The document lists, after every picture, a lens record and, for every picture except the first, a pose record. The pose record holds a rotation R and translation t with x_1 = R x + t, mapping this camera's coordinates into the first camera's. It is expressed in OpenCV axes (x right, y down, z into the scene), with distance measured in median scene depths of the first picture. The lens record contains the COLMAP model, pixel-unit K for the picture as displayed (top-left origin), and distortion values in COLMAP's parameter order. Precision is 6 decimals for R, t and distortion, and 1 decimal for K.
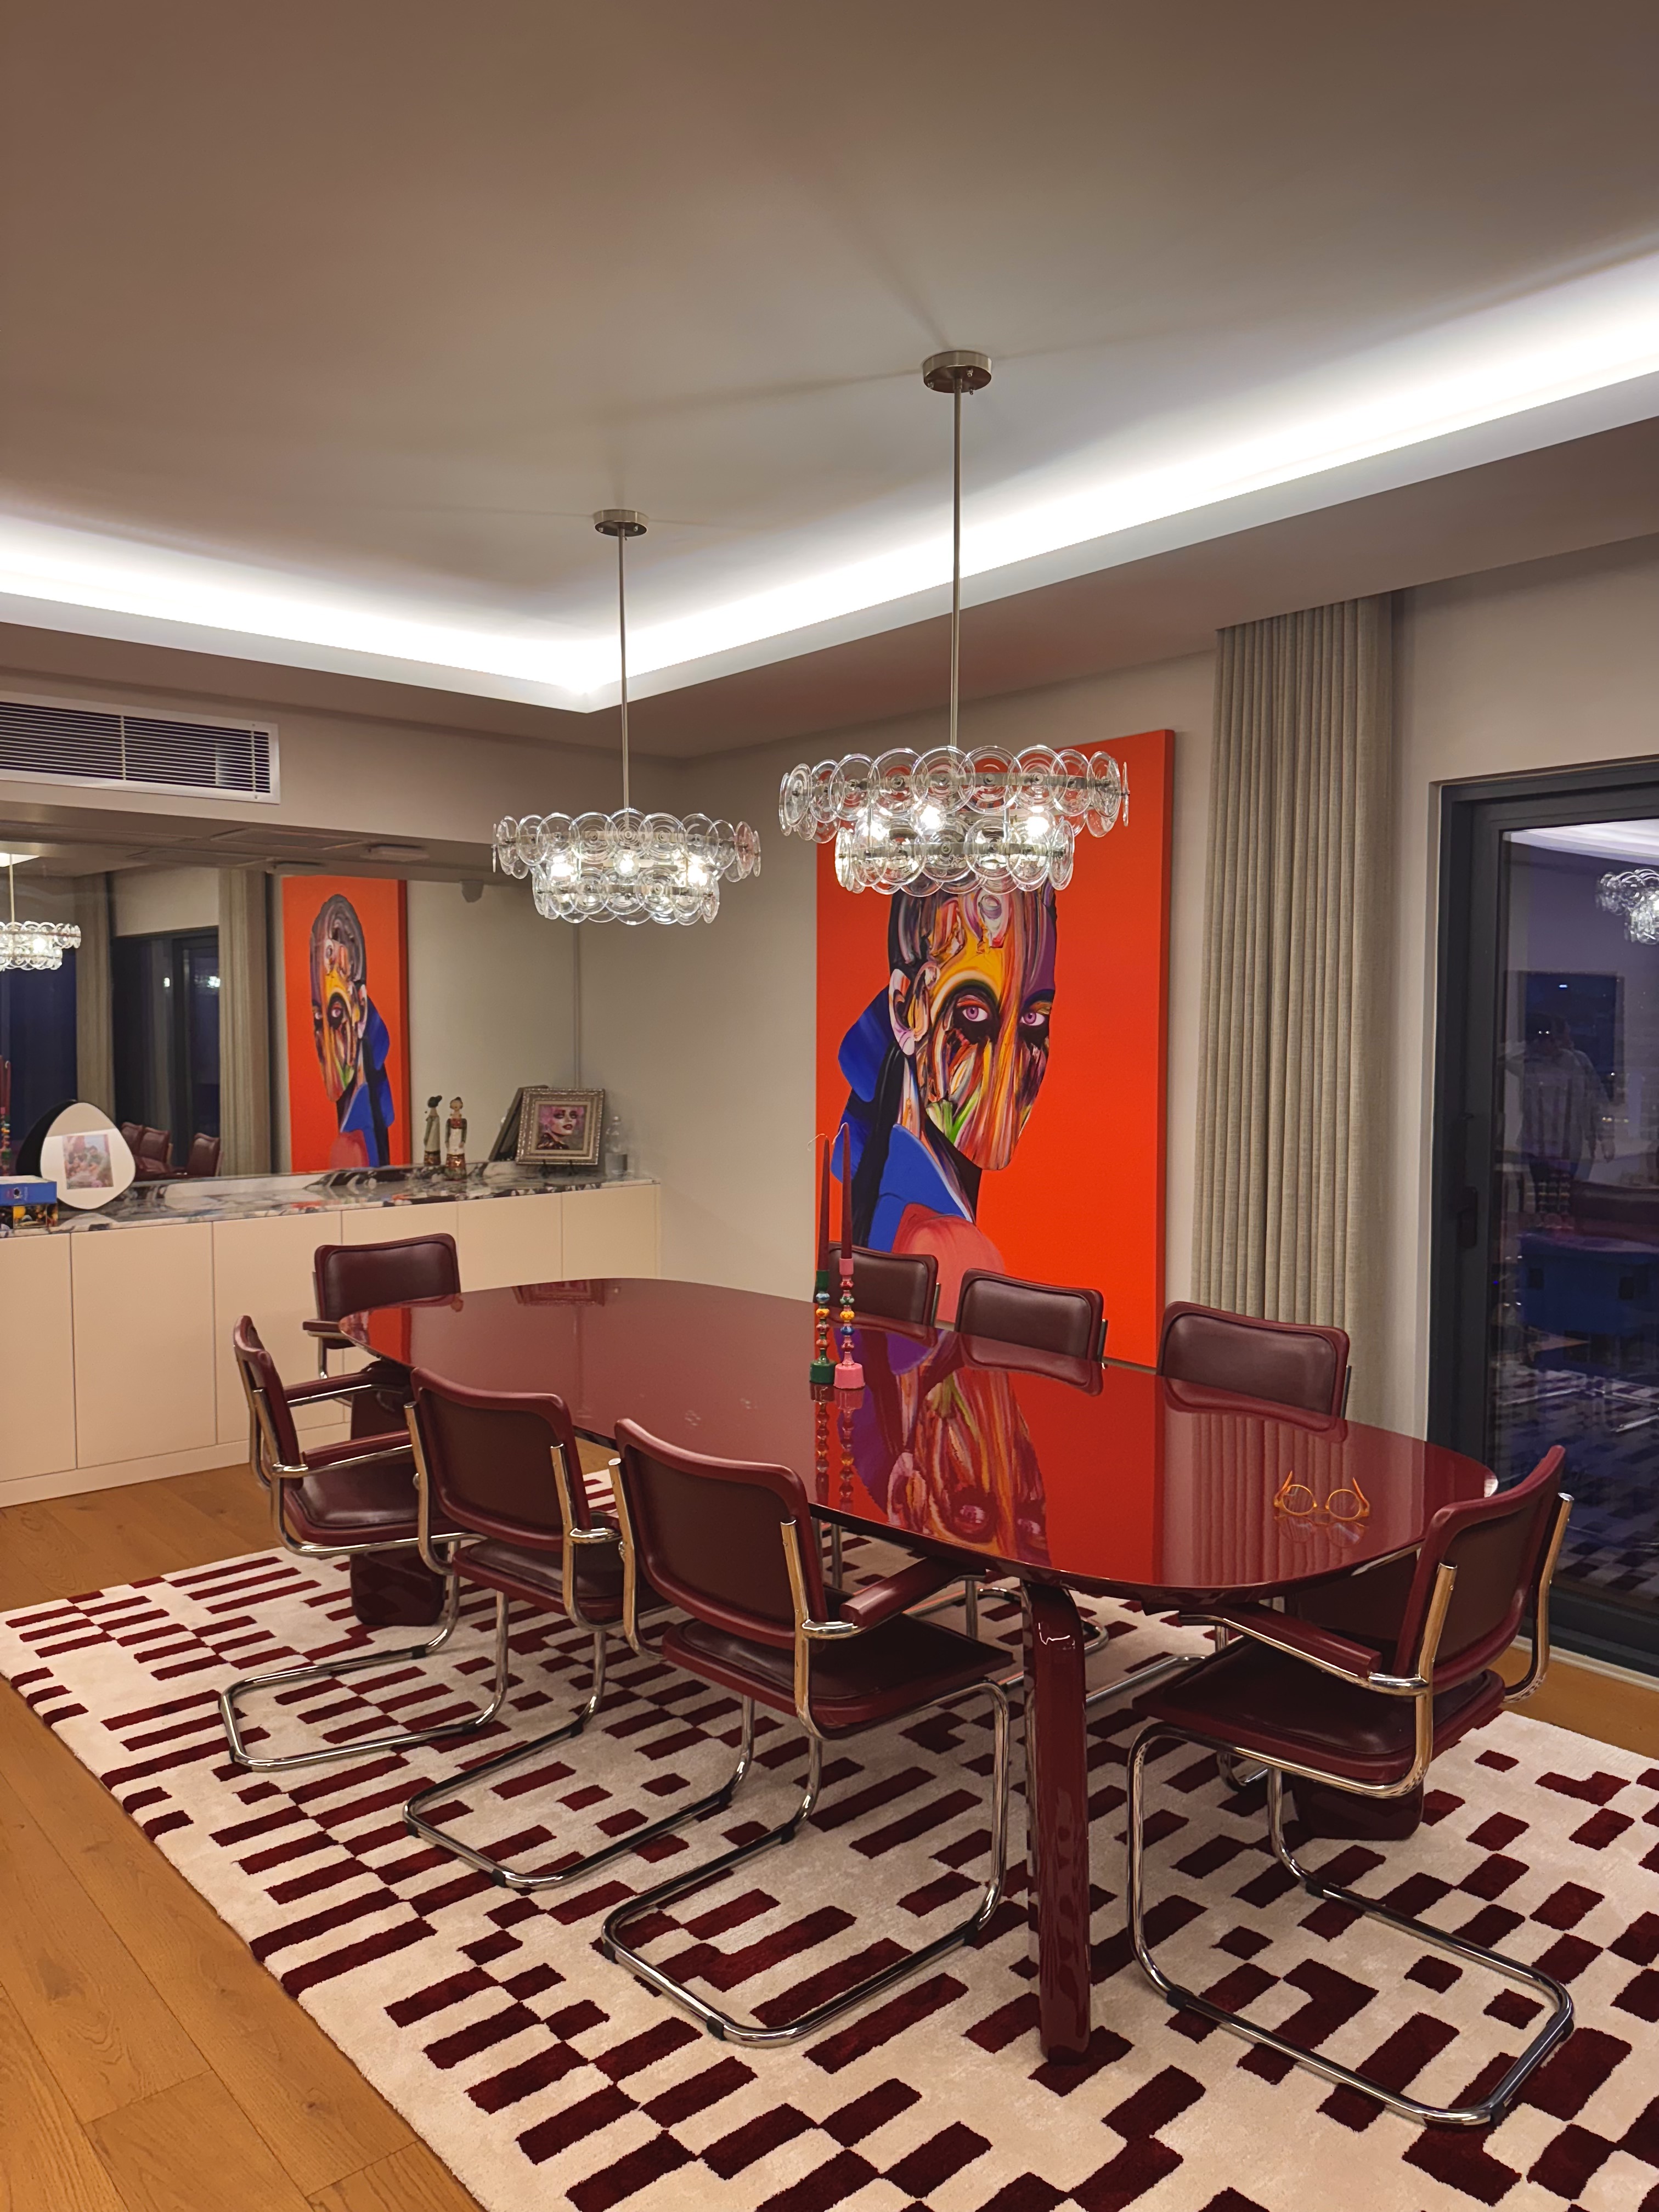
lens RADIAL K [[1533.0, 0, 829.5], [0, 1533.0, 1106.0], [0, 0, 1]] dist [0.154152, -0.317008]
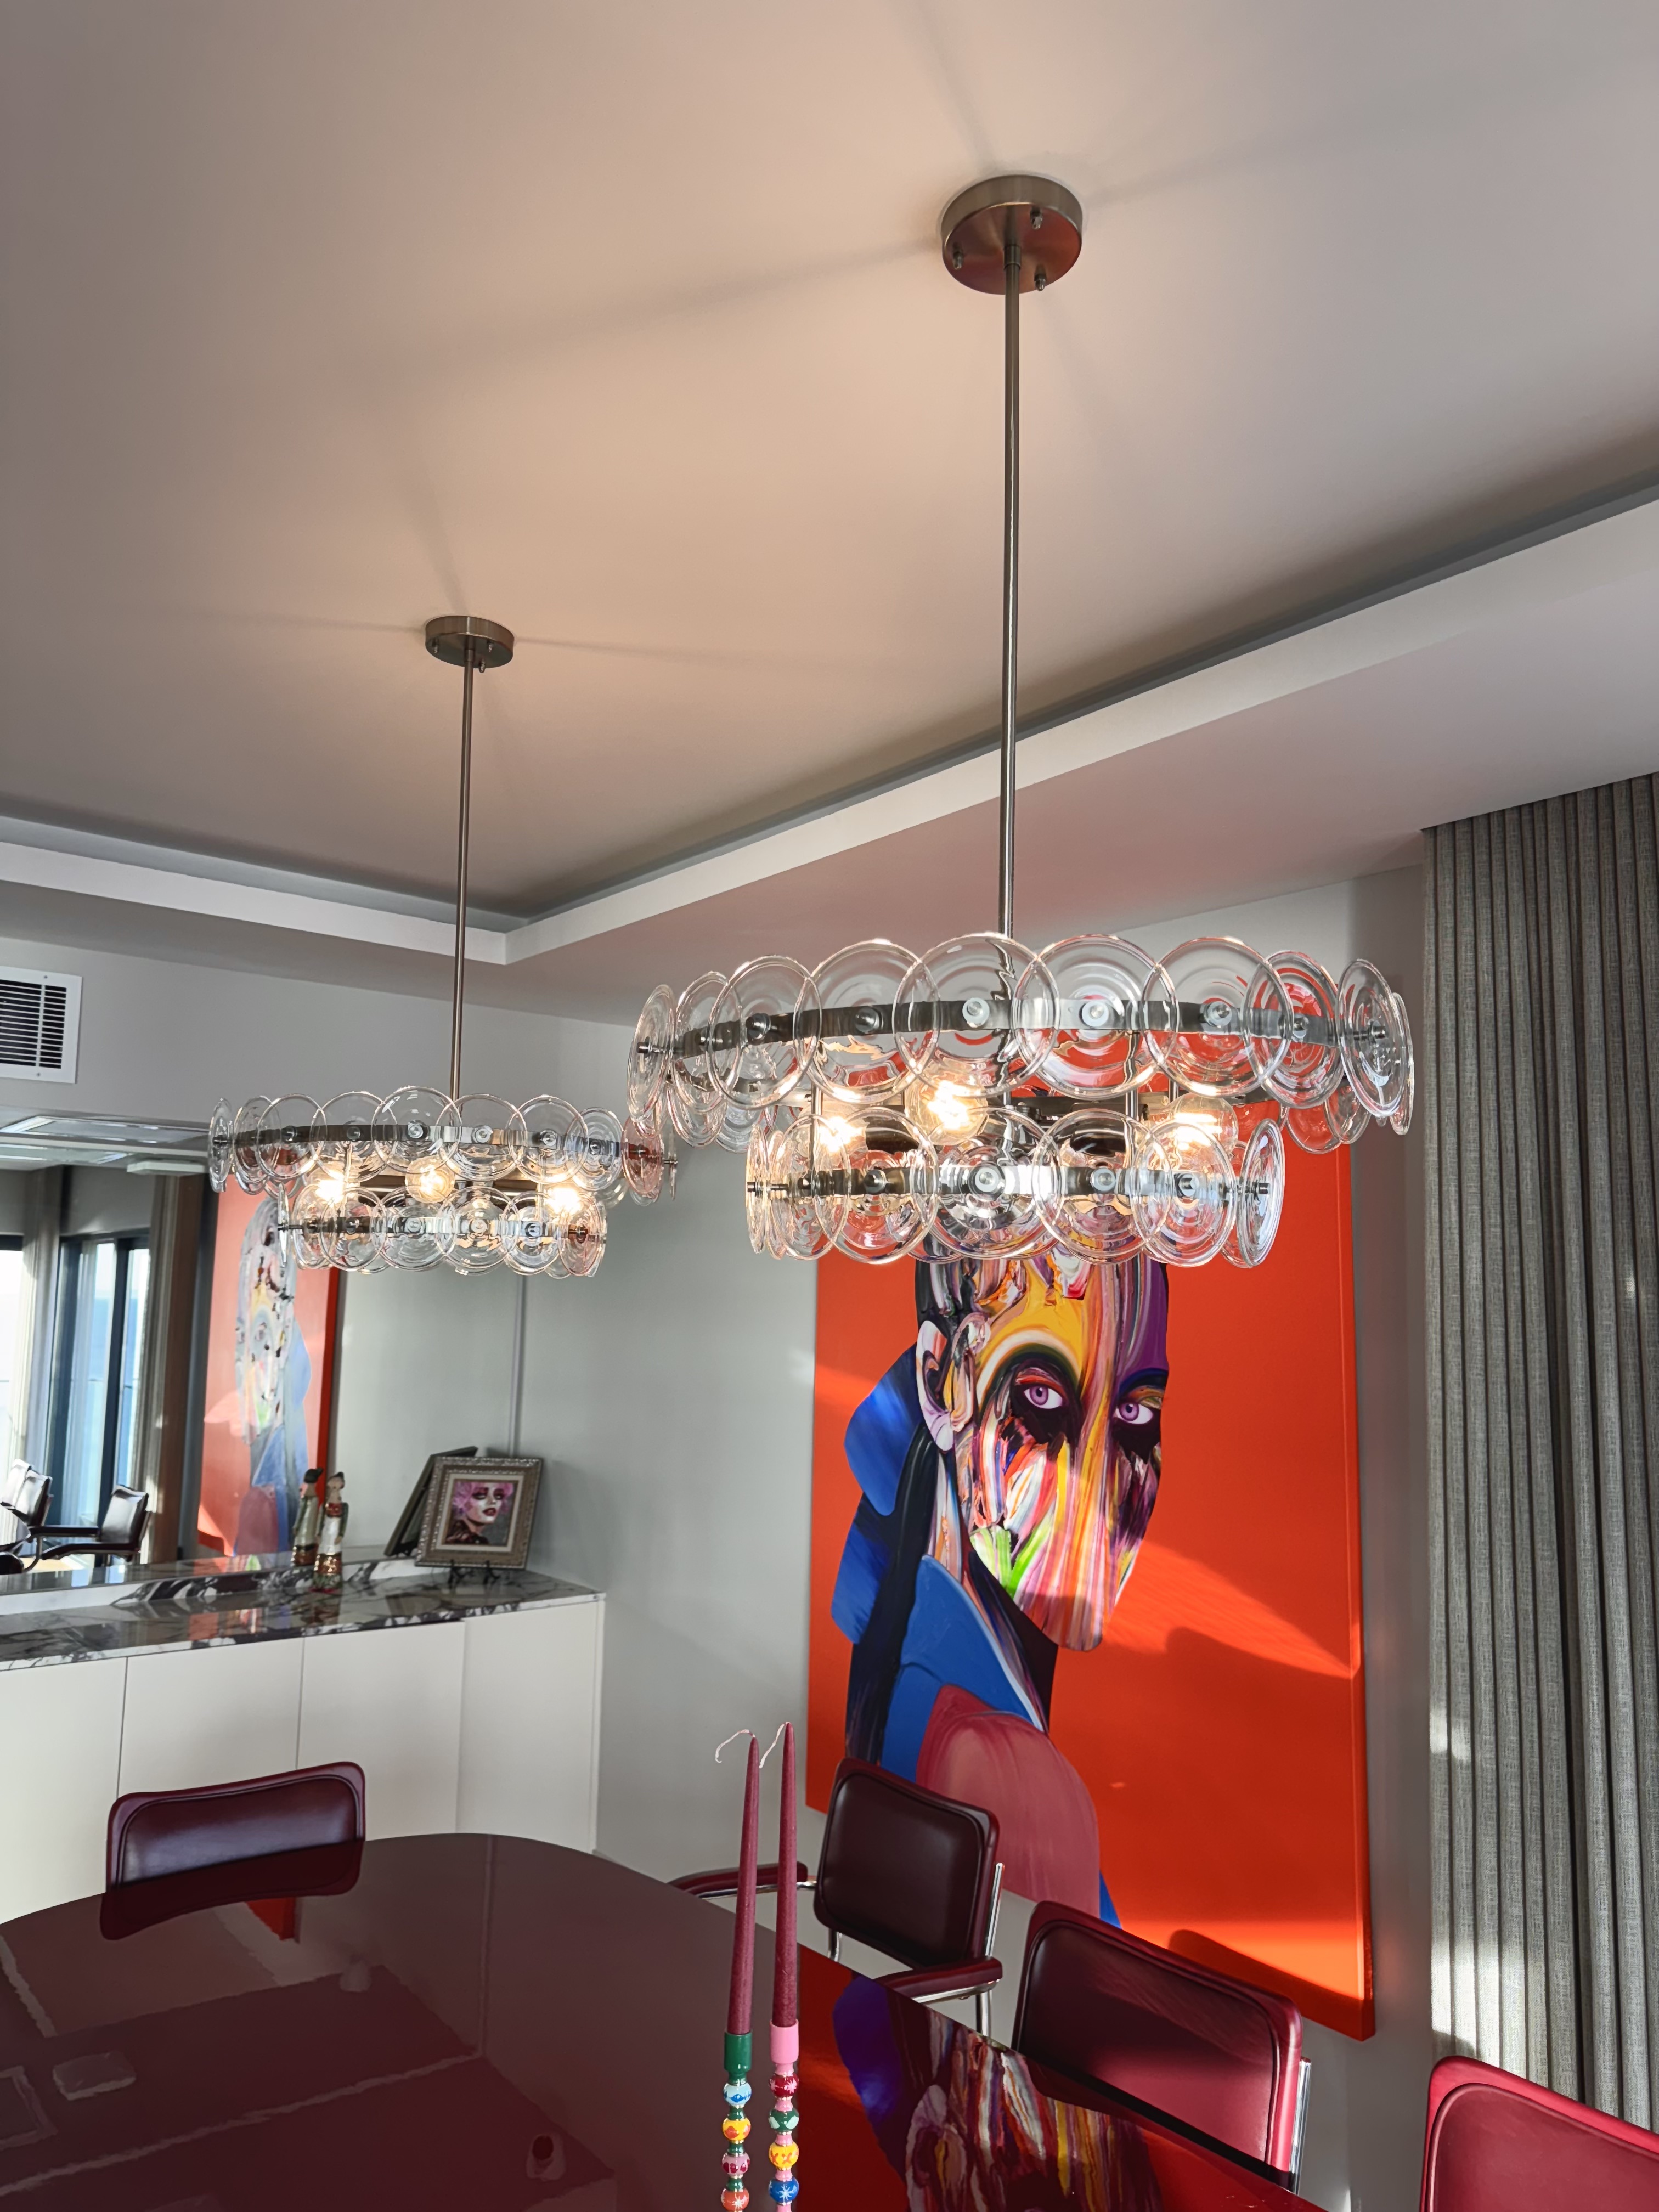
lens RADIAL K [[1533.0, 0, 829.5], [0, 1533.0, 1106.0], [0, 0, 1]] dist [0.154152, -0.317008]
pose [[0.999452, 0.013865, -0.030056, 0.019344], [-0.019281, 0.981947, -0.188171, -0.054167], [0.026904, 0.188647, 0.981676, 0.301745]]
